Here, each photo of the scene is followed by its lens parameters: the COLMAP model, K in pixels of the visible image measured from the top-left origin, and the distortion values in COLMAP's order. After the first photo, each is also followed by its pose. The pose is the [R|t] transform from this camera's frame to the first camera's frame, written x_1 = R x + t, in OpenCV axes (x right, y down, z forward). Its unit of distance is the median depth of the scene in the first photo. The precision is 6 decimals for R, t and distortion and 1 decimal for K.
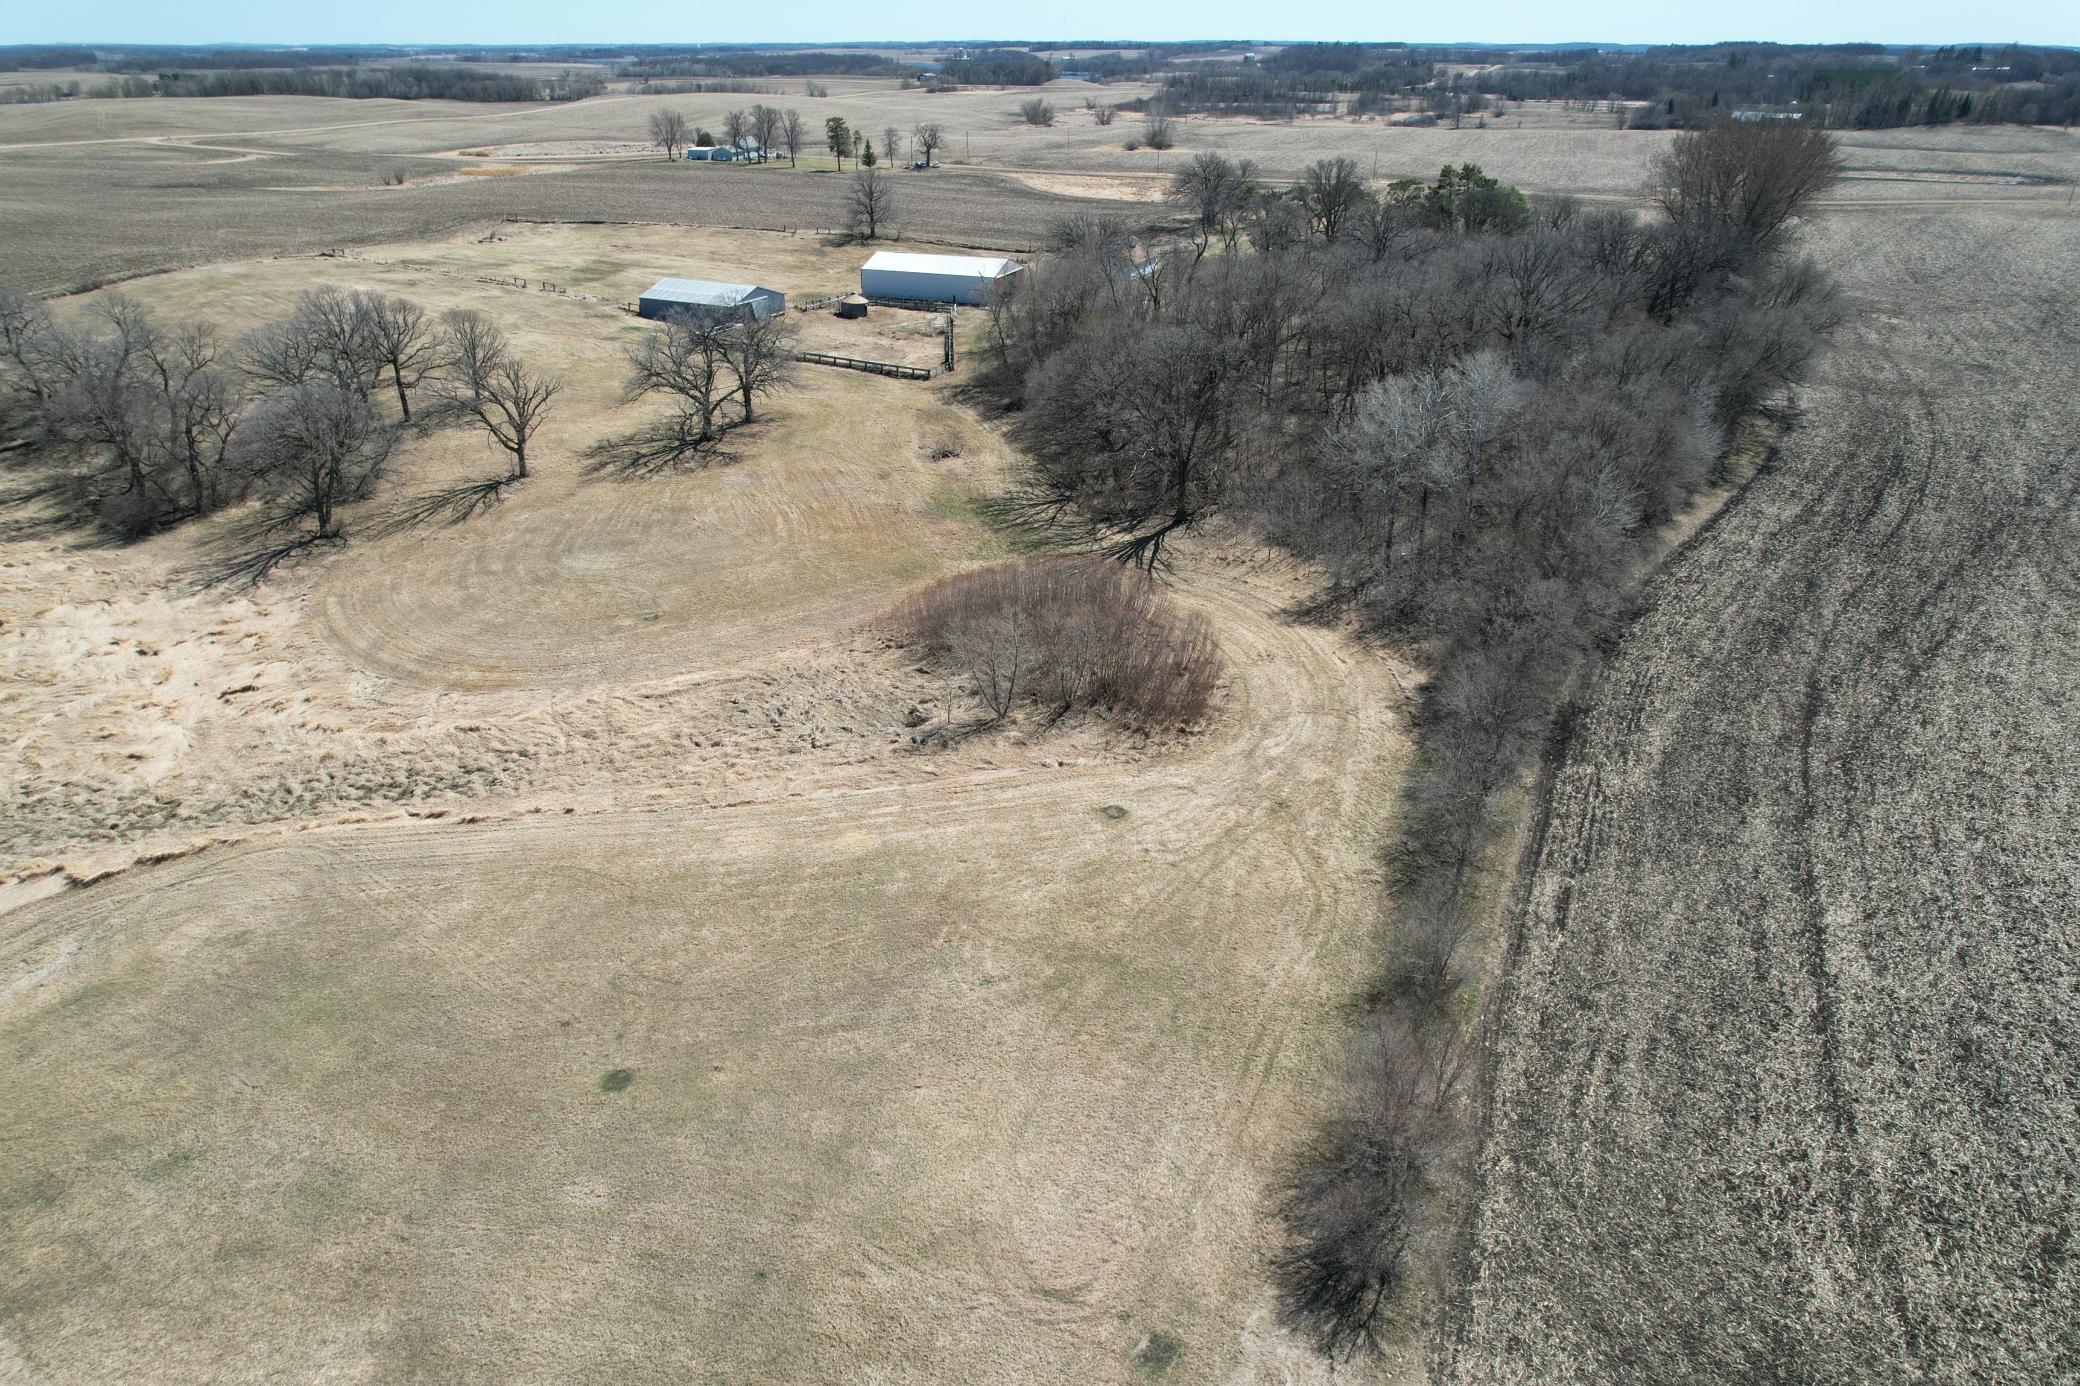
lens RADIAL K [[1331.6, 0, 1041.2], [0, 1331.6, 700.0], [0, 0, 1]] dist [-0.075375, 0.067563]
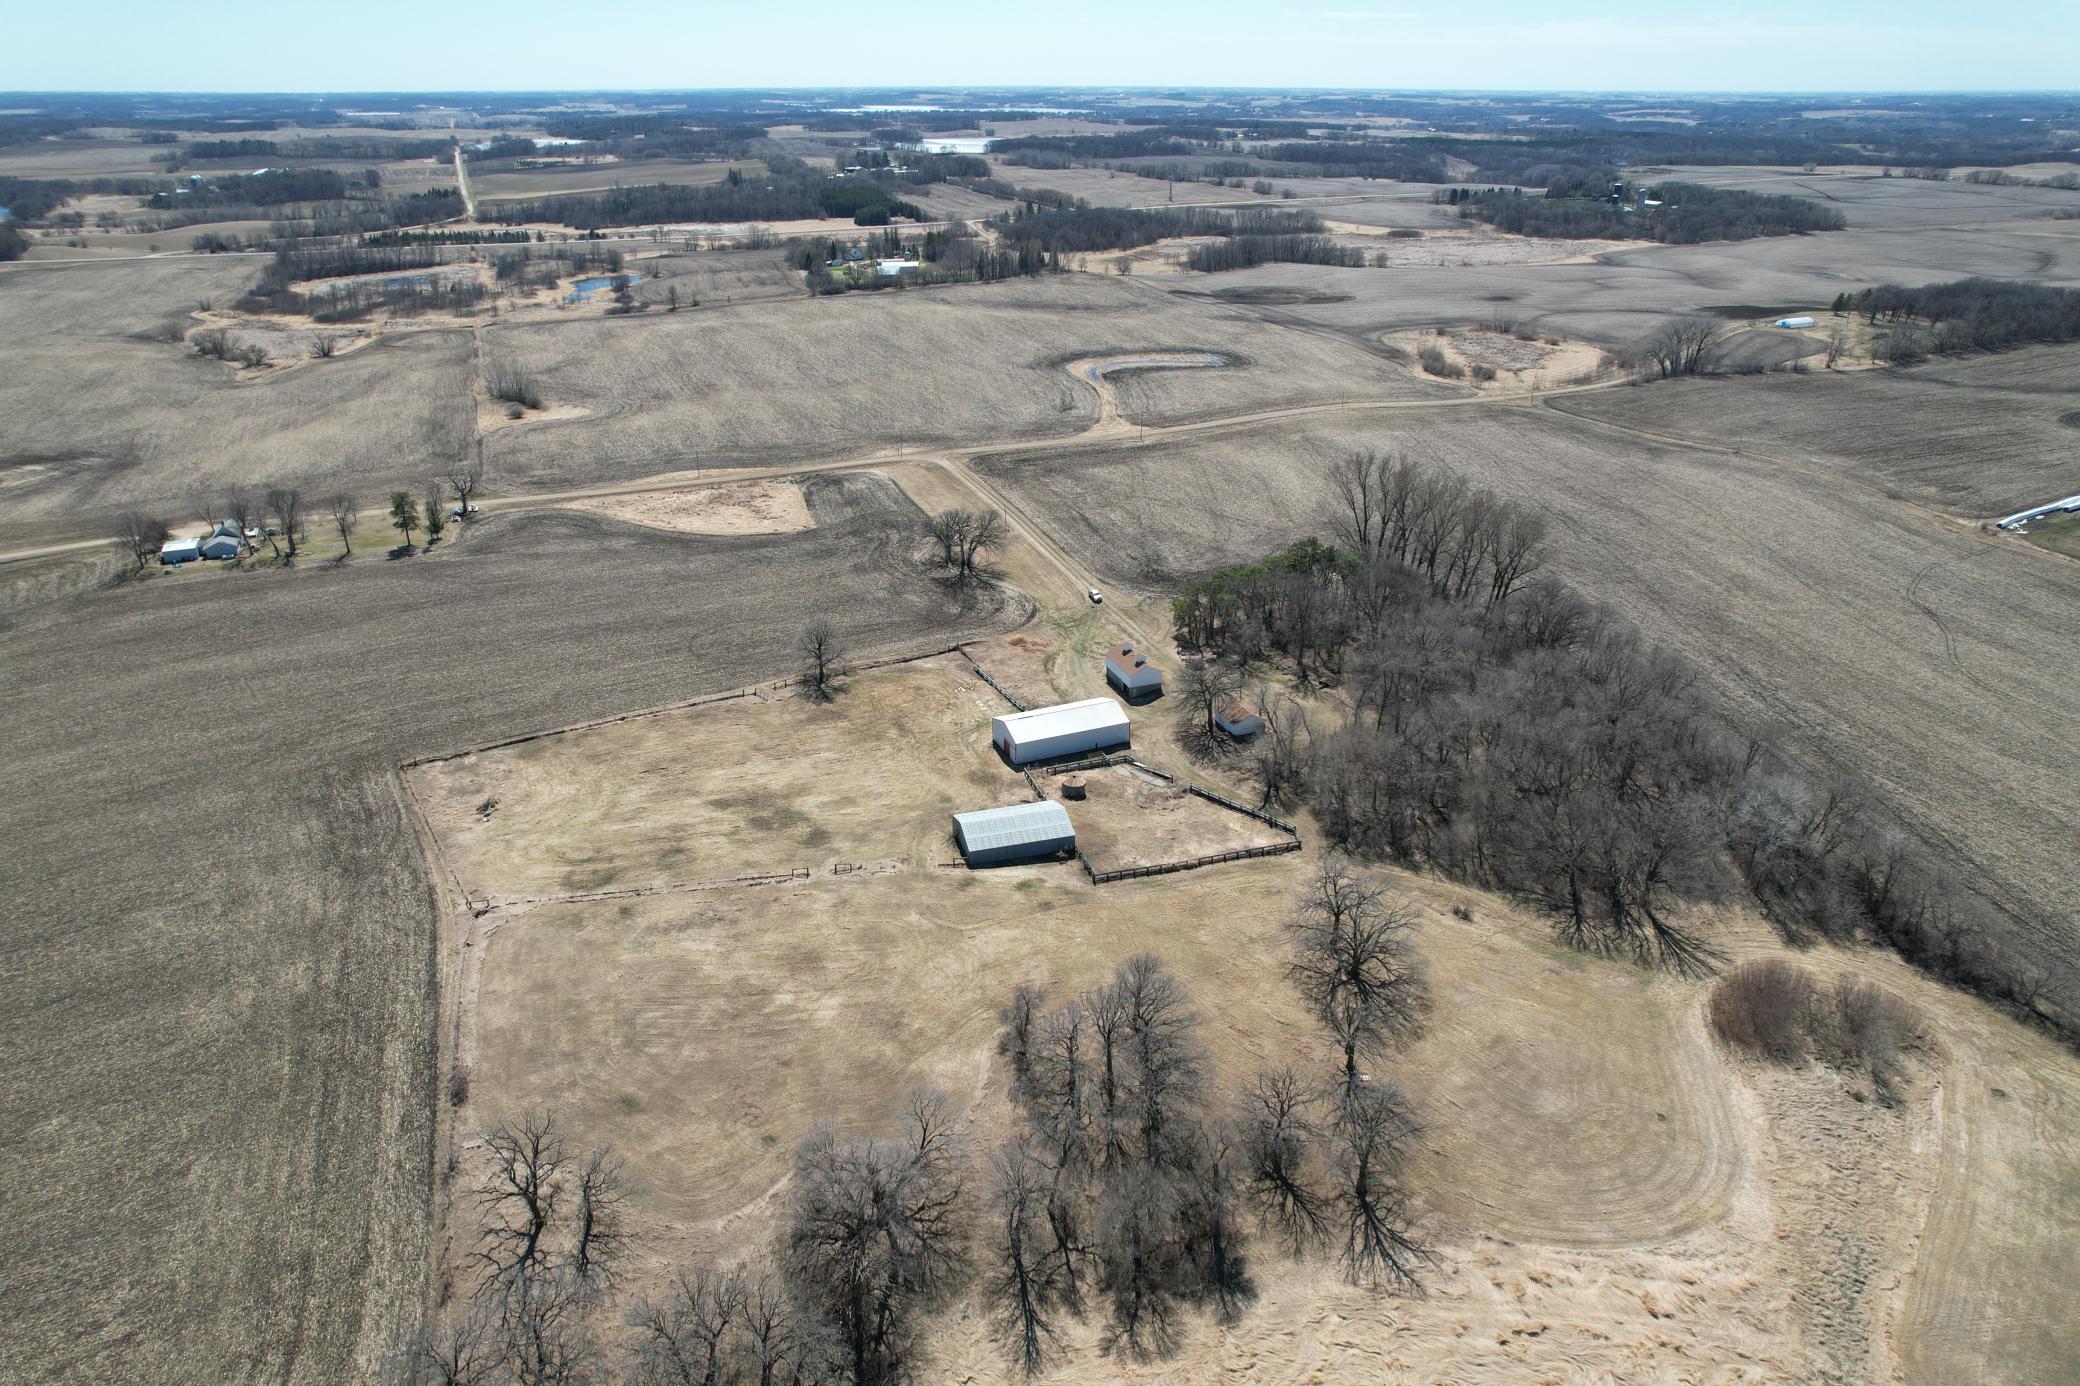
lens RADIAL K [[1331.6, 0, 1038.7], [0, 1331.6, 719.3], [0, 0, 1]] dist [-0.075375, 0.067563]
pose [[0.707947, -0.311598, 0.633812, -0.879380], [0.319217, 0.941689, 0.106404, -0.482482], [-0.630009, 0.126995, 0.766133, 0.112800]]
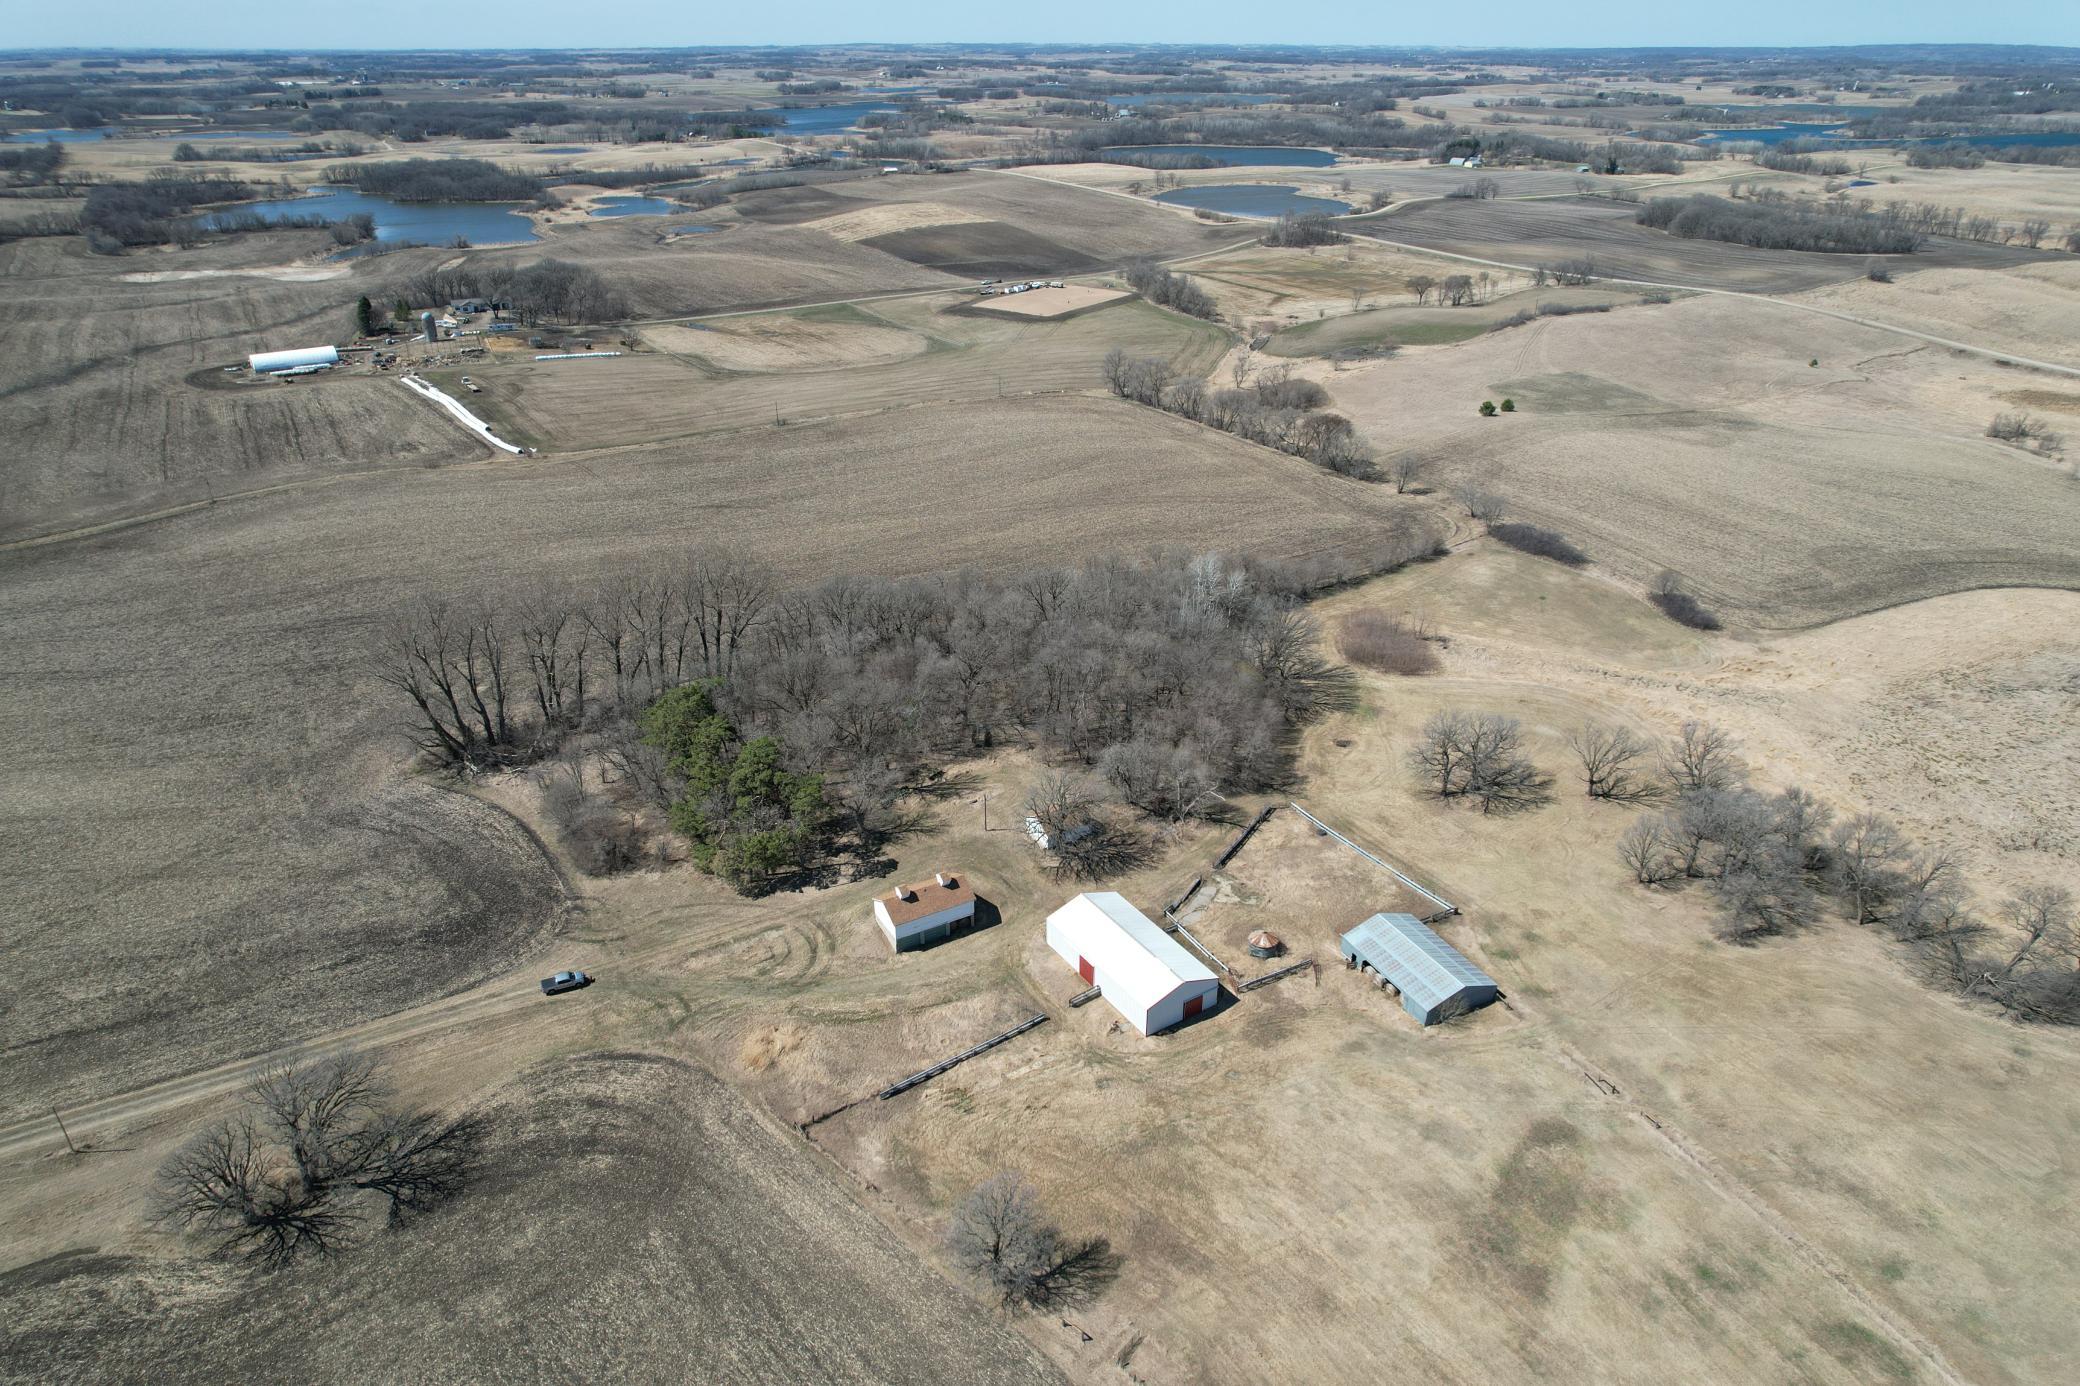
lens RADIAL K [[1331.6, 0, 1044.2], [0, 1331.6, 704.5], [0, 0, 1]] dist [-0.075375, 0.067563]
pose [[-0.814070, -0.266458, 0.516033, -0.444606], [0.259421, 0.628130, 0.733590, -1.108439], [-0.519607, 0.731063, -0.442217, 1.352692]]
